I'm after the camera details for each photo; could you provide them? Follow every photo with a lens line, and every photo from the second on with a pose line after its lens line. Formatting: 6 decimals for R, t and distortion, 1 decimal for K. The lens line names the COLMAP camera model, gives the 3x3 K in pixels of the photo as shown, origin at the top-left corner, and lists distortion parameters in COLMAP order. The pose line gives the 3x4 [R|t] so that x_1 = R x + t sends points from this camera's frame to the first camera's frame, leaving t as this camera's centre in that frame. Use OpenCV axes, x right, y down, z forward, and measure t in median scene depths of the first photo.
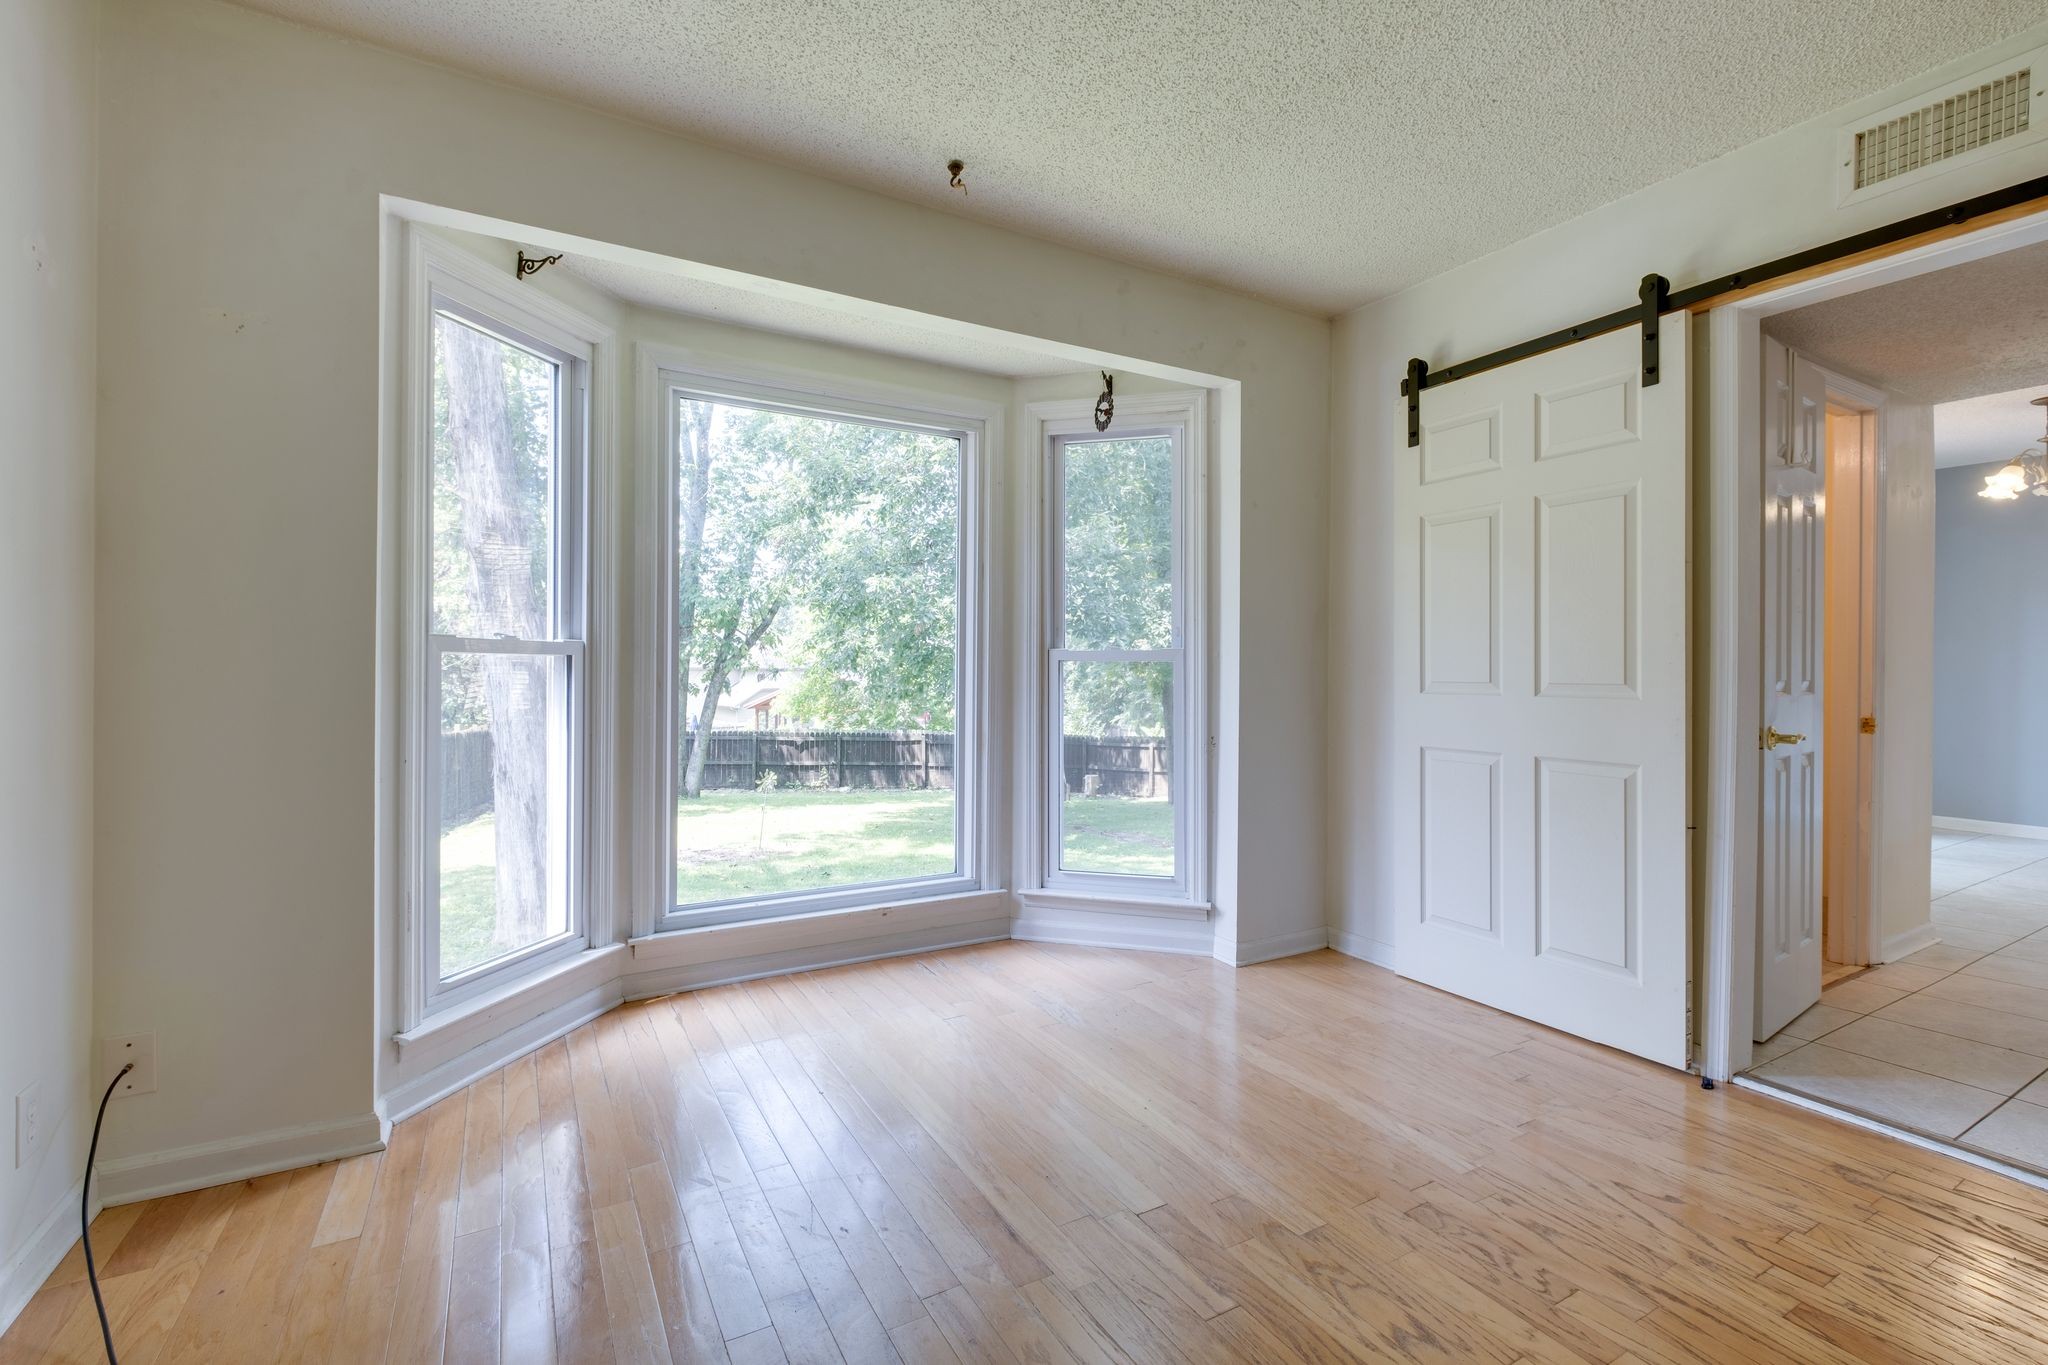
lens RADIAL K [[898.0, 0, 1028.4], [0, 898.0, 672.9], [0, 0, 1]] dist [-0.003102, -0.001011]
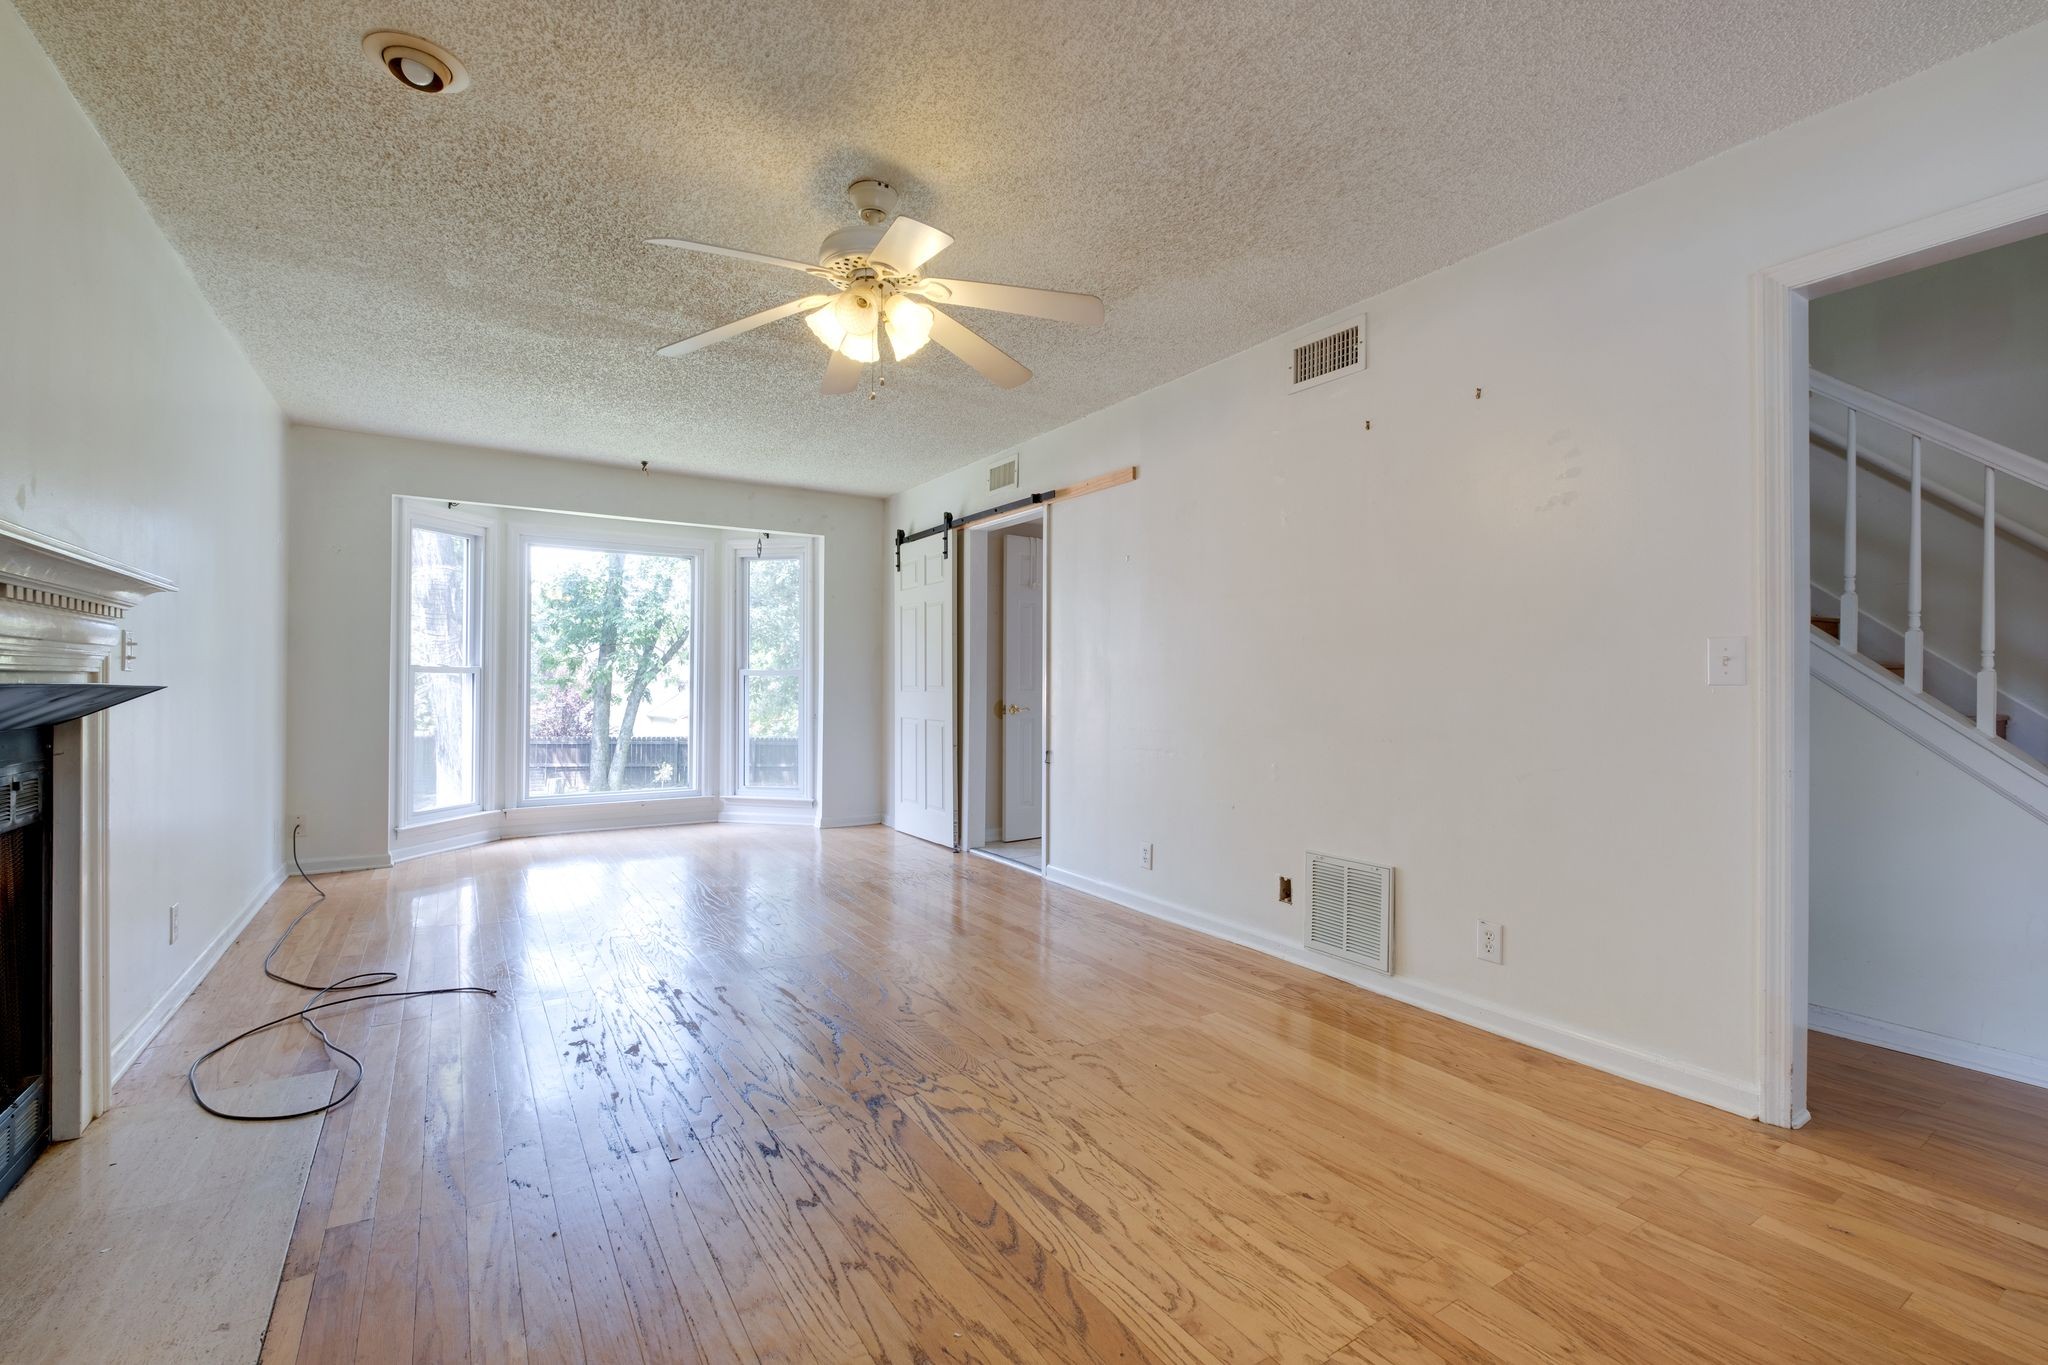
lens RADIAL K [[886.6, 0, 1029.8], [0, 886.6, 678.2], [0, 0, 1]] dist [-0.000718, -0.000962]
pose [[0.998504, -0.001296, 0.054659, 0.724848], [0.001699, 0.999972, -0.007322, 0.009043], [-0.054648, 0.007404, 0.998478, -1.230880]]
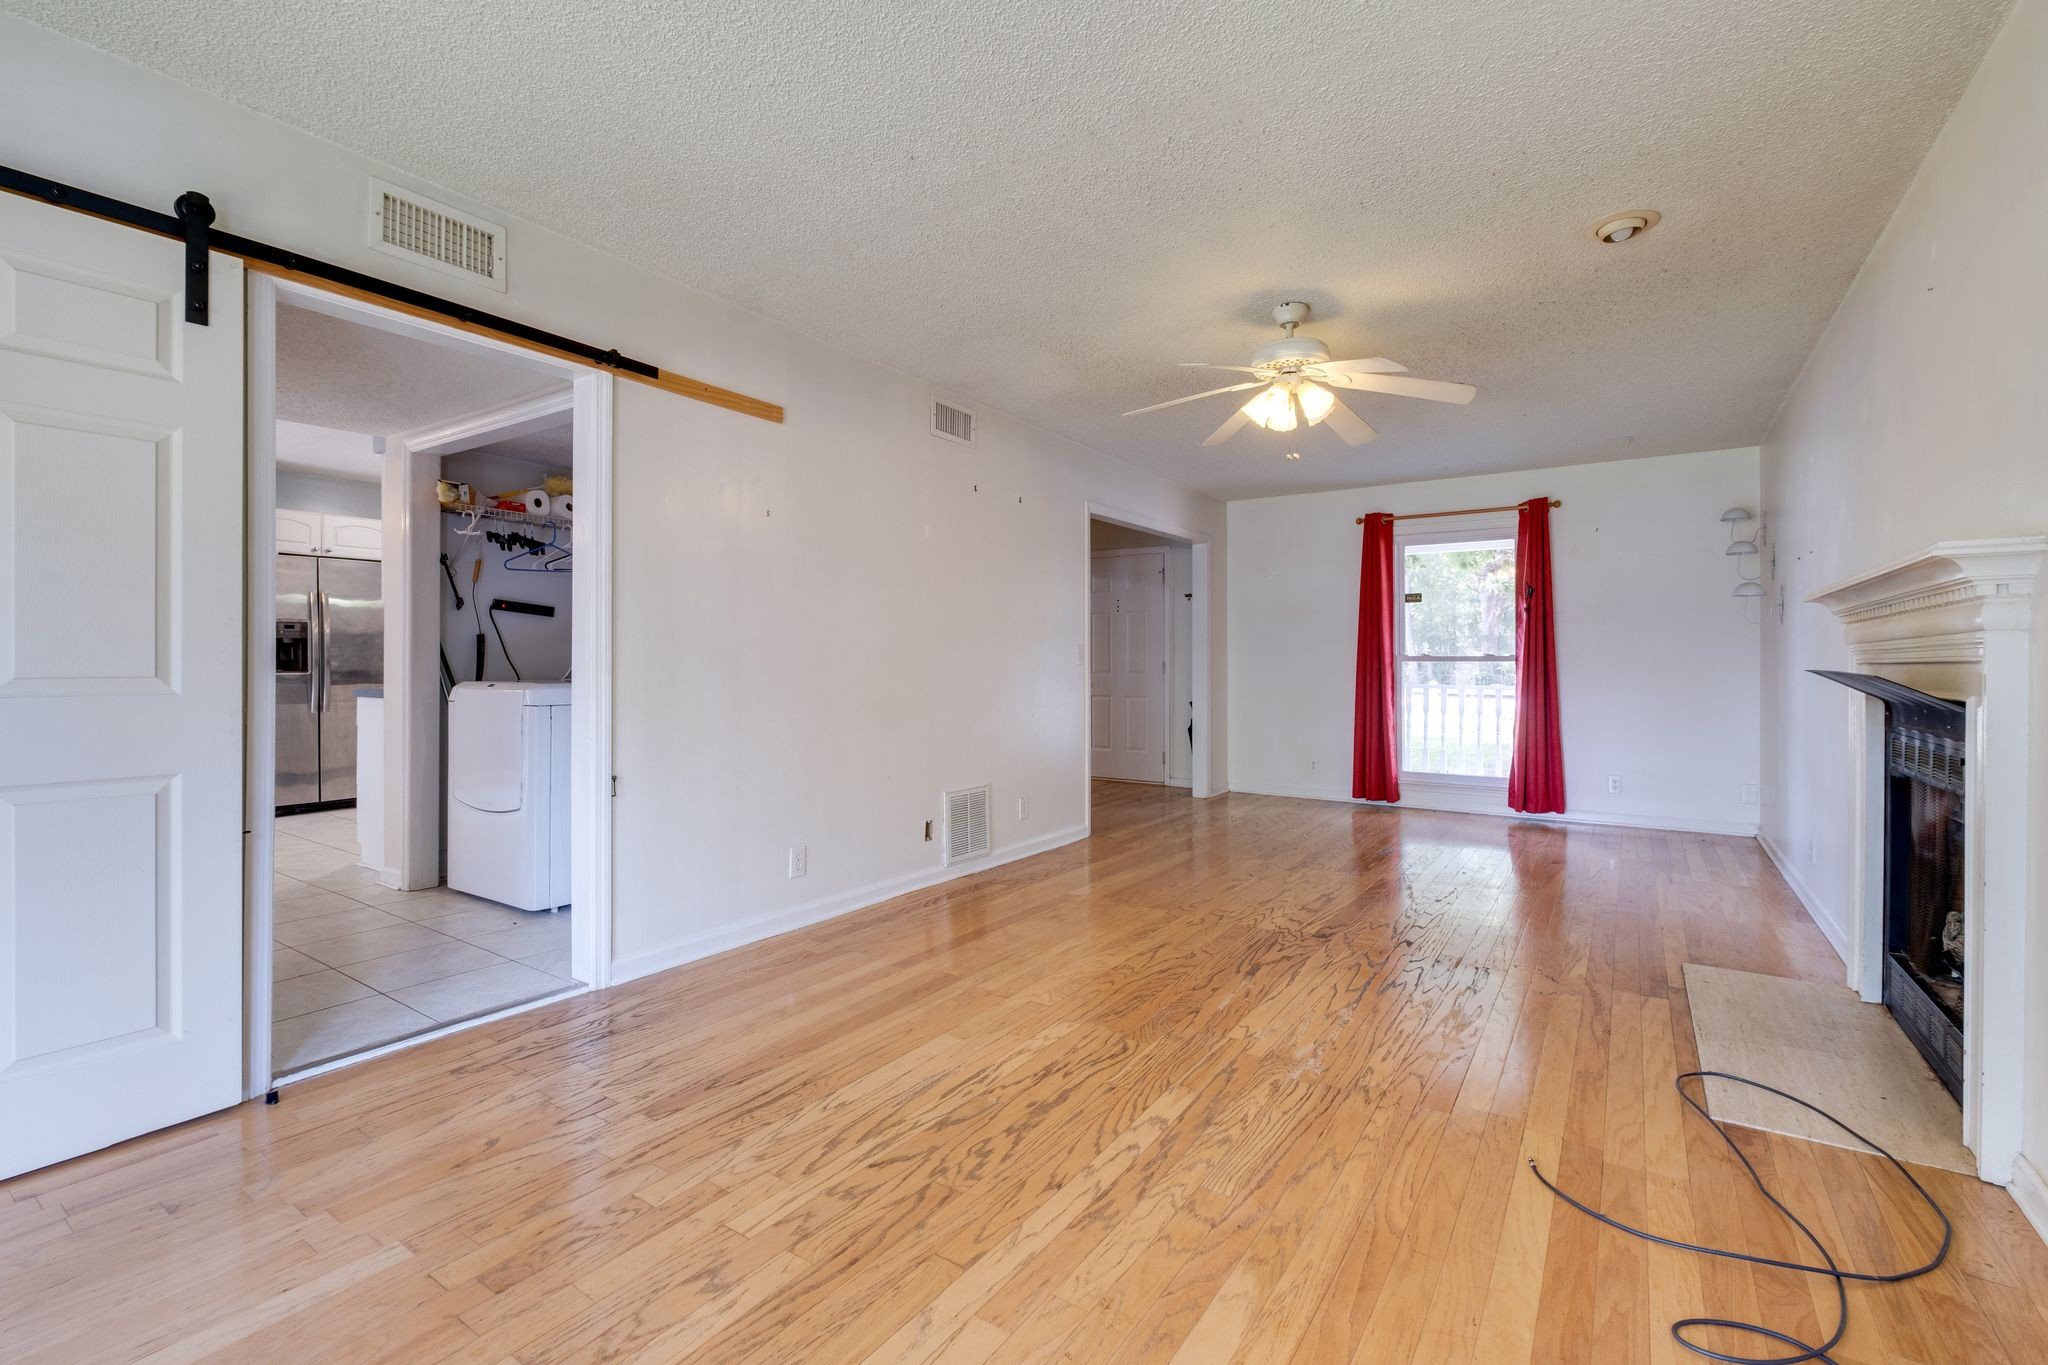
lens RADIAL K [[874.1, 0, 1041.7], [0, 874.1, 664.1], [0, 0, 1]] dist [0.019721, -0.014123]
pose [[-0.441498, -0.006599, 0.897238, -0.369187], [-0.001499, 0.999977, 0.006617, -0.004783], [-0.897261, 0.001577, -0.441497, 0.591736]]
